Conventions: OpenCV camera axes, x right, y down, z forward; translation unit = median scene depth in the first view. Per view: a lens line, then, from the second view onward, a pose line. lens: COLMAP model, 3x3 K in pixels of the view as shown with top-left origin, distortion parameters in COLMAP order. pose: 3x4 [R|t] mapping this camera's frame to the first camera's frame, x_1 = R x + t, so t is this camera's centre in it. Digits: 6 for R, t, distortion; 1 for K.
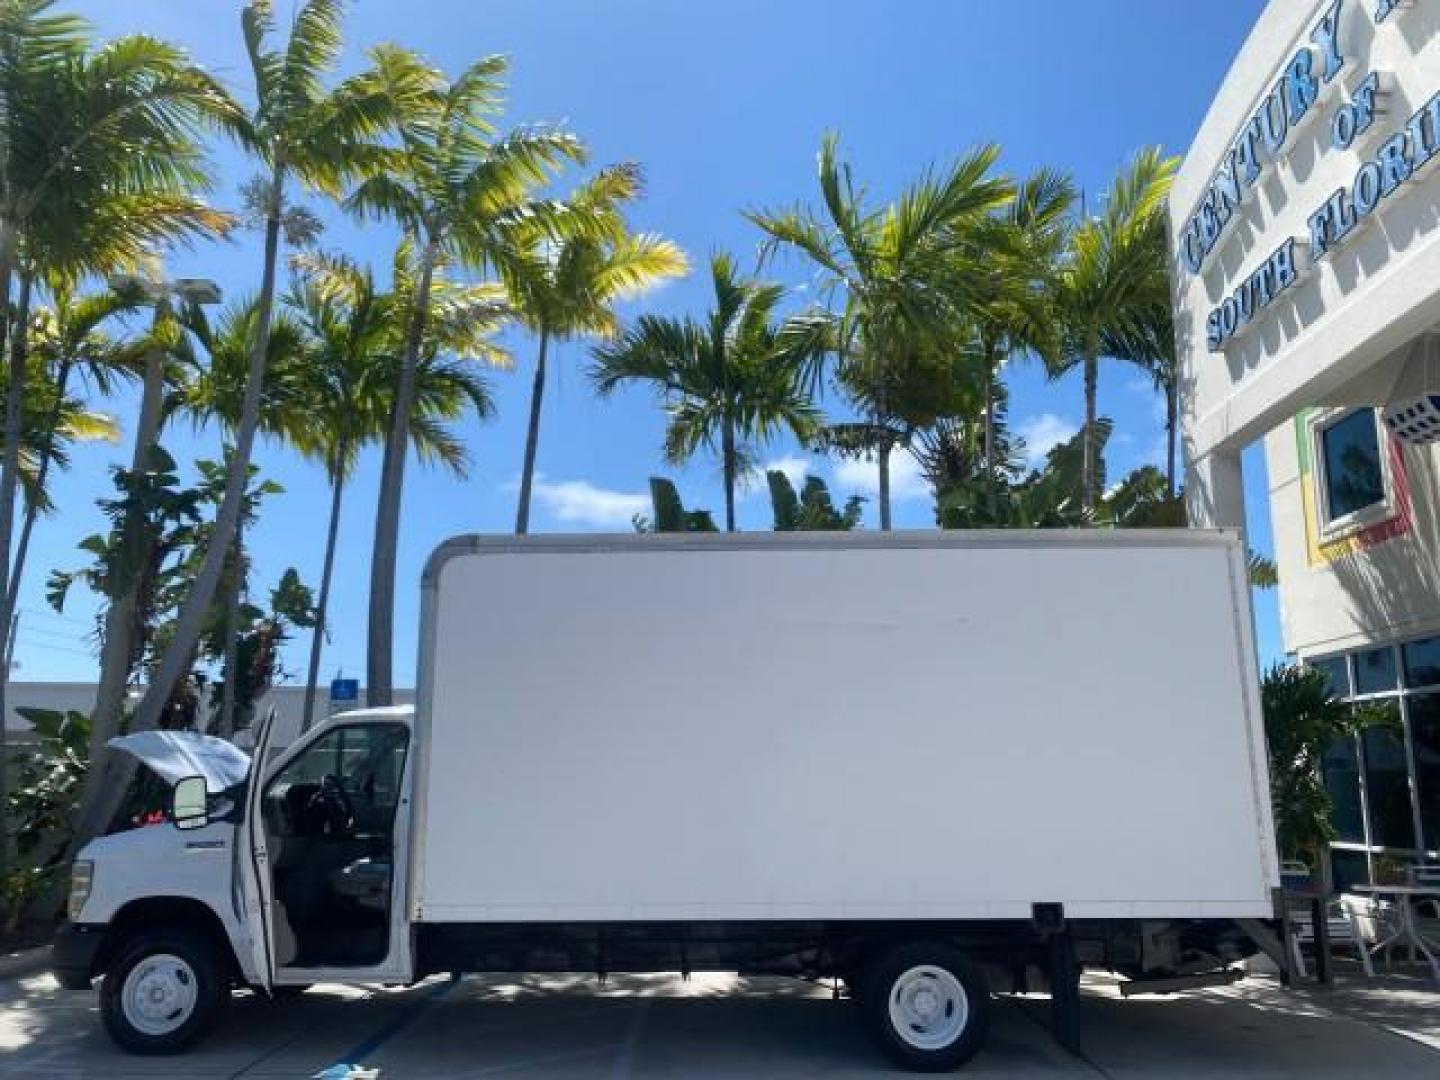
lens RADIAL K [[1099.8, 0, 717.8], [0, 1099.8, 538.0], [0, 0, 1]] dist [0.005194, -0.005812]
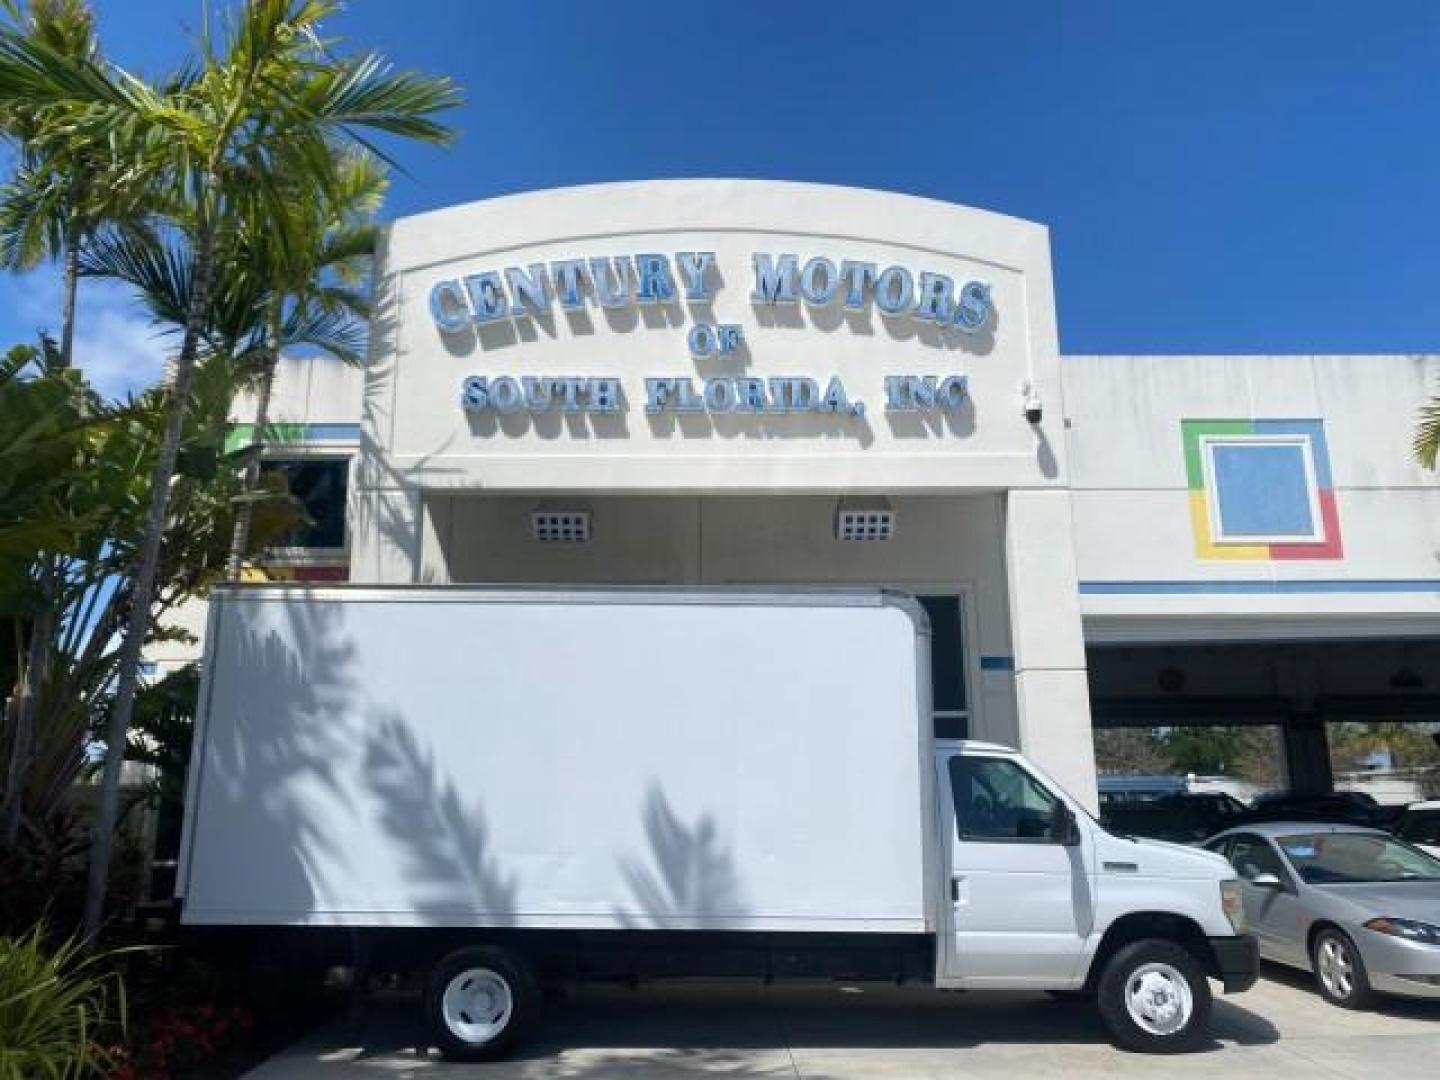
lens RADIAL K [[1102.8, 0, 715.5], [0, 1102.8, 529.0], [0, 0, 1]] dist [0.052508, -0.075092]
pose [[-0.019114, 0.222481, 0.974750, -0.517949], [-0.214030, 0.951417, -0.221352, 0.116323], [-0.976640, -0.212856, 0.029432, 0.590336]]
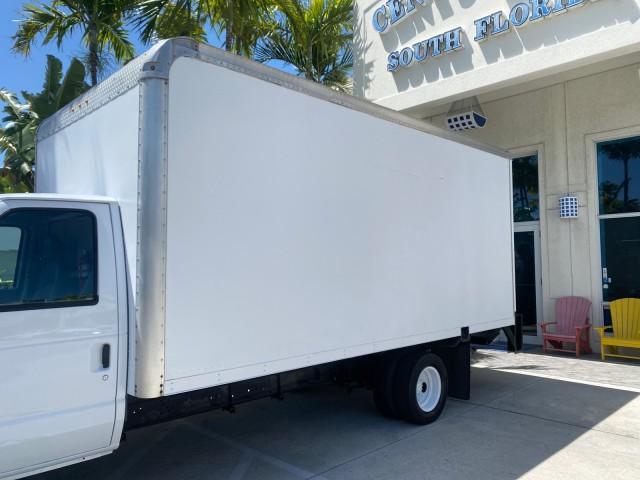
lens RADIAL K [[491.3, 0, 319.5], [0, 491.3, 238.8], [0, 0, 1]] dist [0.000779, 0.000126]
pose [[0.702769, 0.039014, 0.710347, -0.267491], [-0.149969, 0.984182, 0.094315, 0.070293], [-0.695431, -0.172812, 0.697504, 0.313520]]
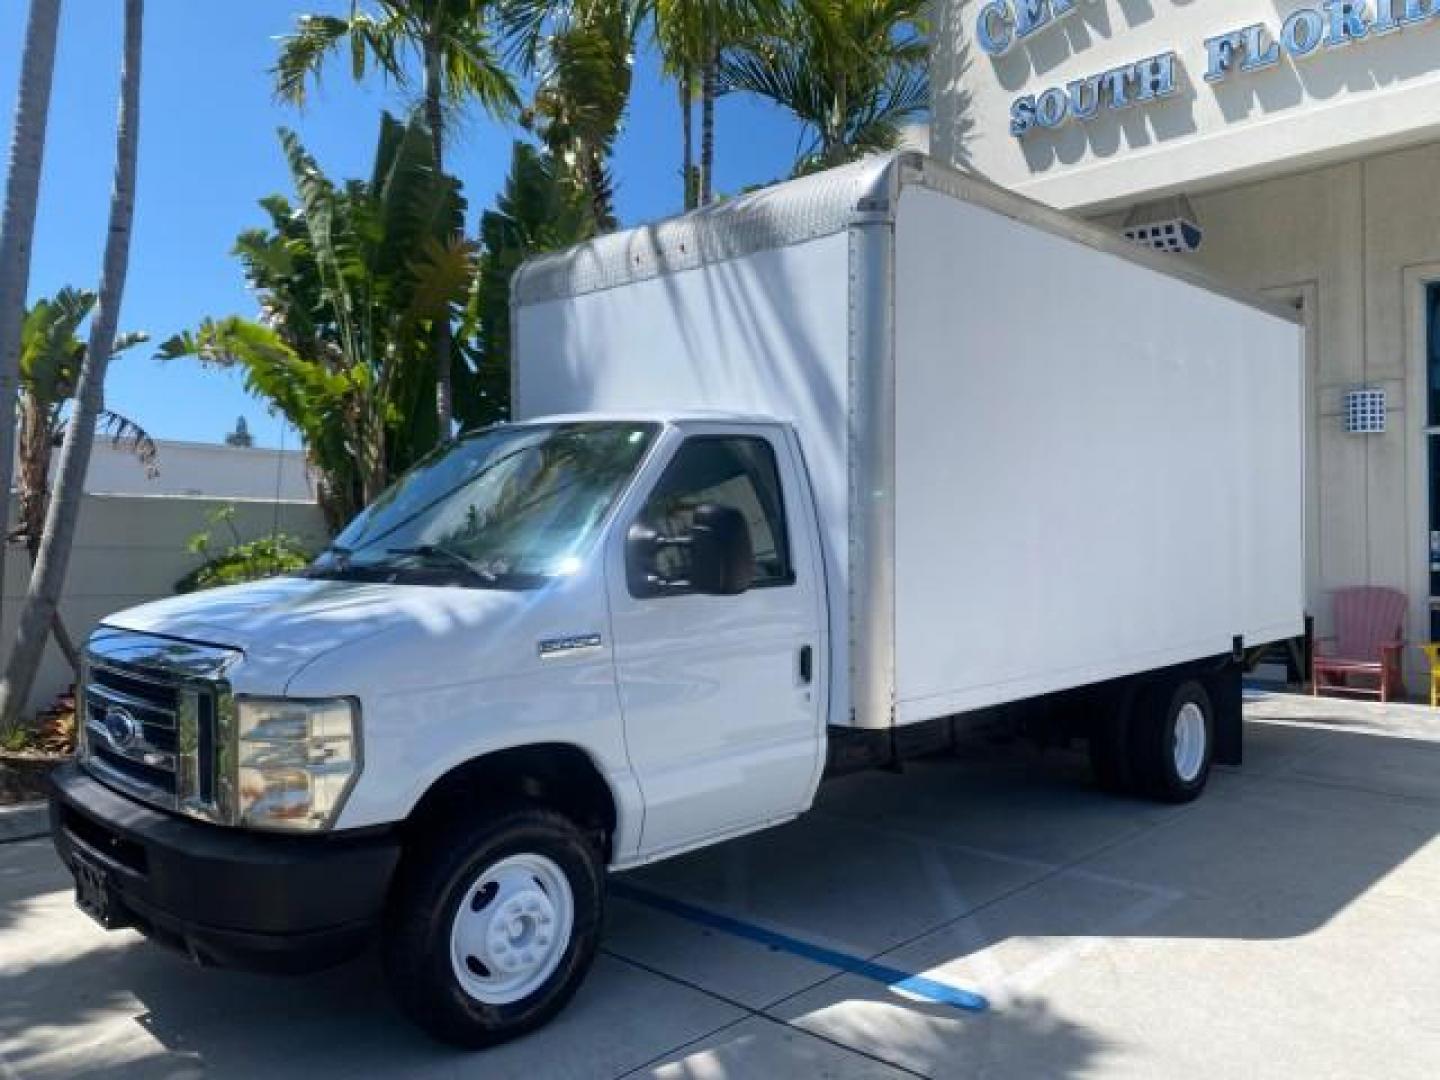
lens RADIAL K [[1105.3, 0, 718.9], [0, 1105.3, 537.4], [0, 0, 1]] dist [0.000779, 0.000126]
pose [[0.690377, -0.005544, 0.723428, -0.443151], [-0.149178, 0.977390, 0.149852, 0.078624], [-0.707902, -0.211373, 0.673940, 0.339599]]
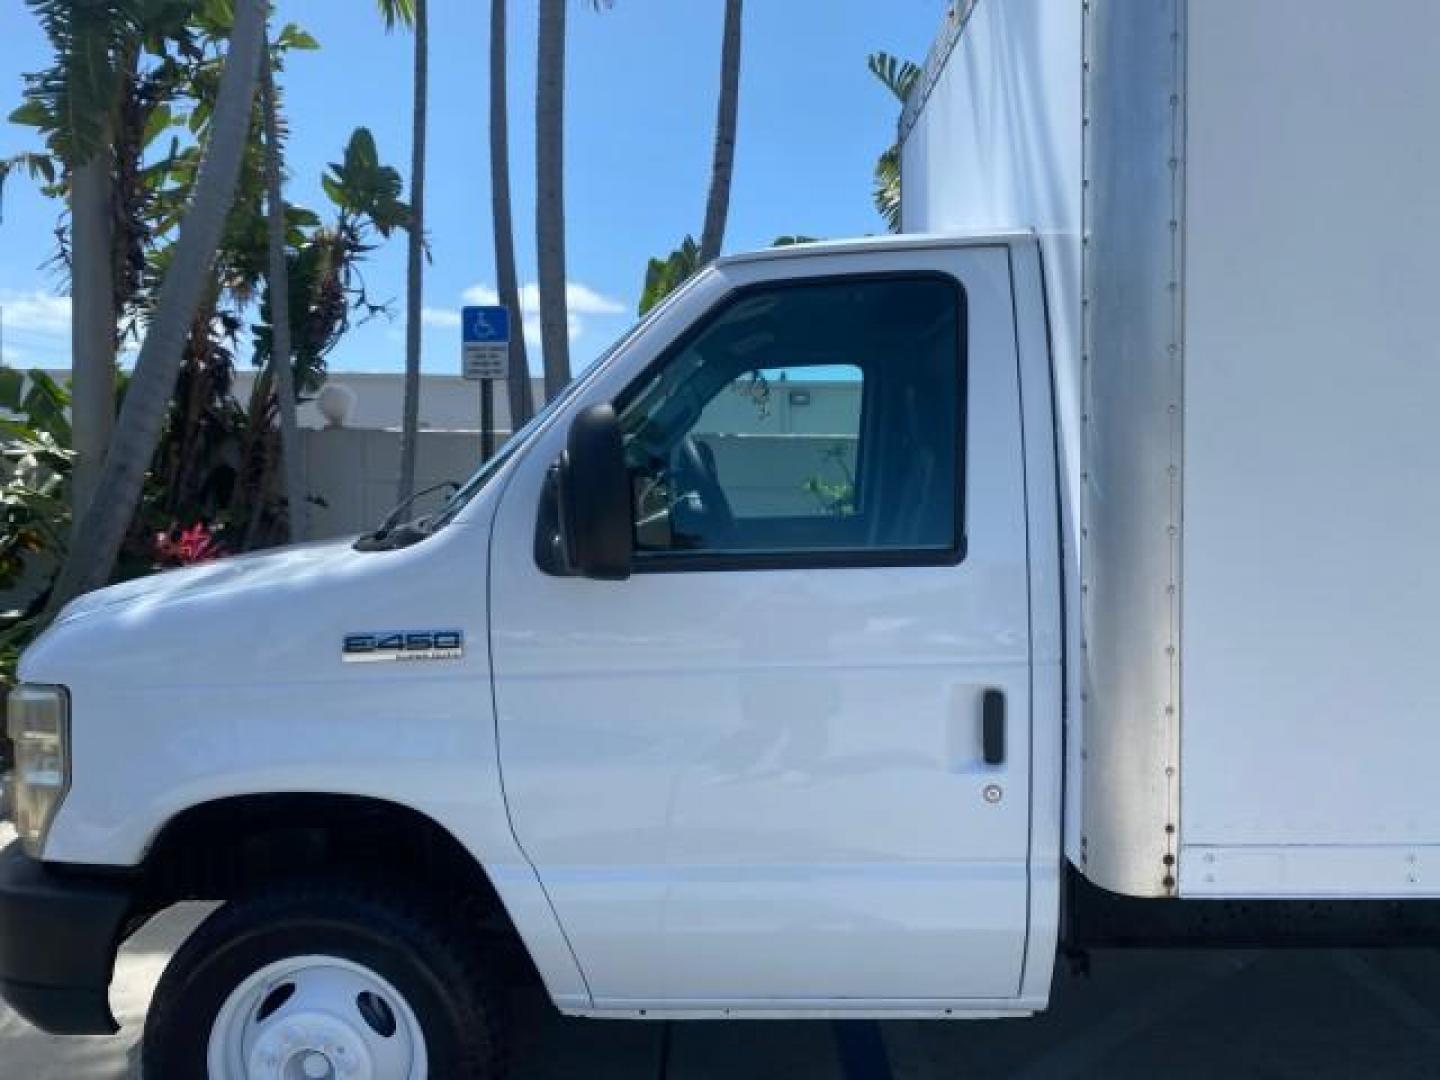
lens RADIAL K [[1106.0, 0, 714.8], [0, 1106.0, 537.5], [0, 0, 1]] dist [0.003059, -0.003718]
pose [[0.999967, -0.006344, -0.005159, -0.207965], [0.007469, 0.965410, 0.260631, 0.092539], [0.003327, -0.260661, 0.965425, 0.388852]]
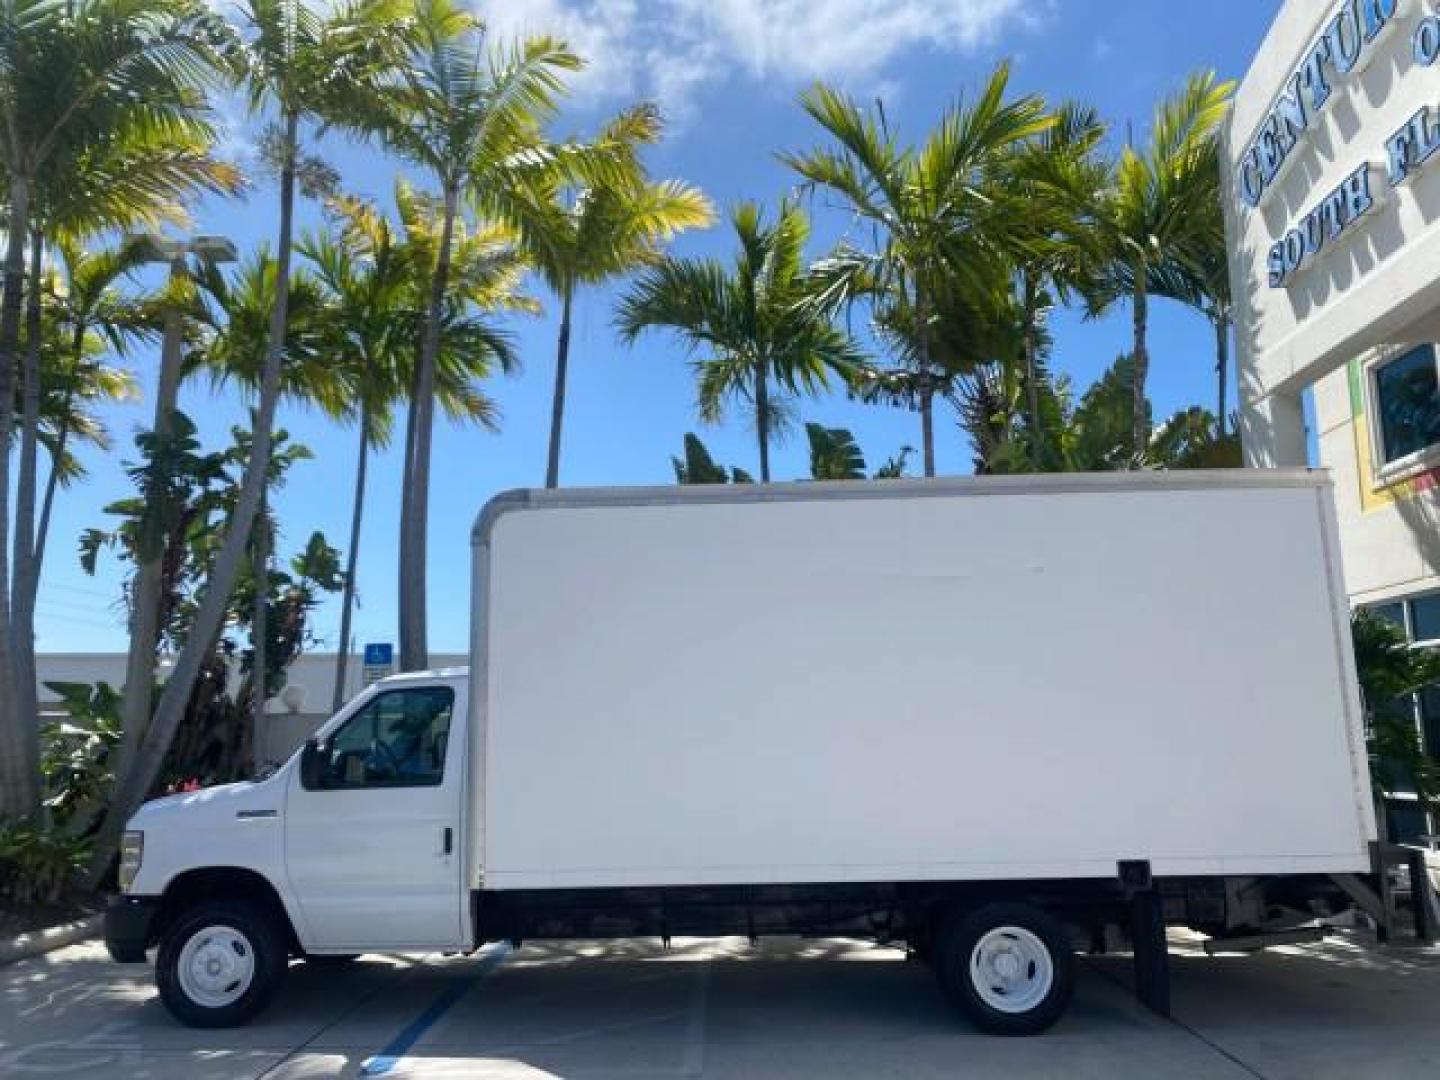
lens RADIAL K [[1106.0, 0, 714.8], [0, 1106.0, 537.5], [0, 0, 1]] dist [0.003059, -0.003718]
pose [[0.999787, -0.017848, -0.010328, -0.026700], [0.018201, 0.999215, 0.035196, 0.004646], [0.009692, -0.035377, 0.999327, 0.021141]]
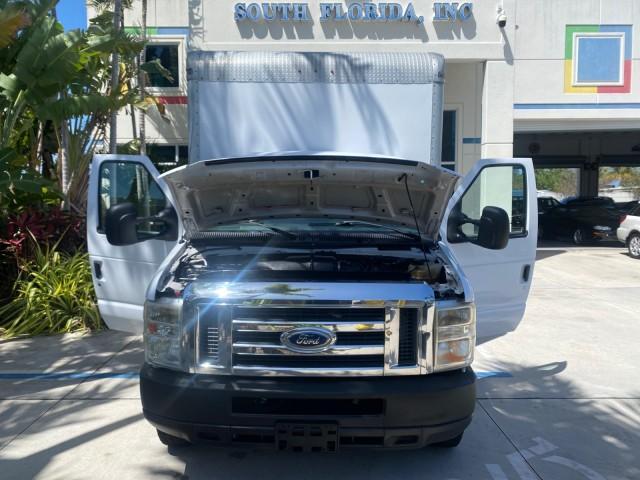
lens RADIAL K [[491.3, 0, 319.5], [0, 491.3, 238.8], [0, 0, 1]] dist [0.000779, 0.000126]
pose [[-0.011713, -0.093068, 0.995591, -0.547716], [-0.216421, 0.972295, 0.088344, 0.131869], [-0.976230, -0.214432, -0.031530, 0.642396]]
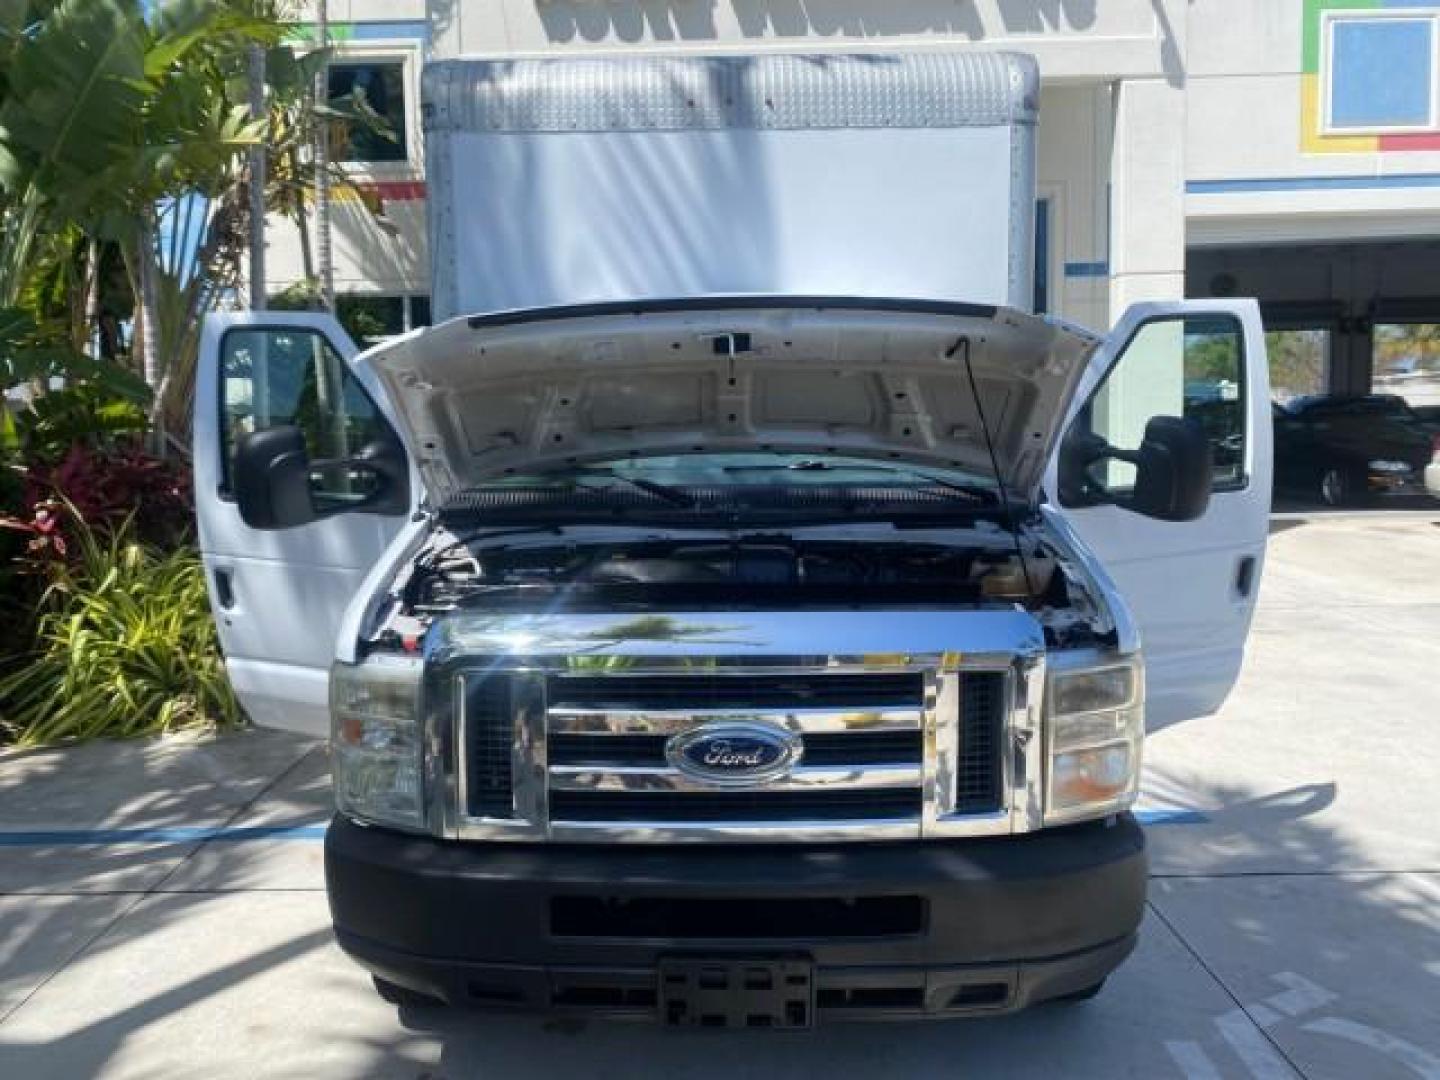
lens RADIAL K [[1105.3, 0, 718.9], [0, 1105.3, 537.4], [0, 0, 1]] dist [0.000779, 0.000126]
pose [[-0.000505, -0.123312, 0.992368, -0.528208], [-0.196588, 0.973015, 0.120807, 0.134331], [-0.980486, -0.195027, -0.024733, 0.645784]]
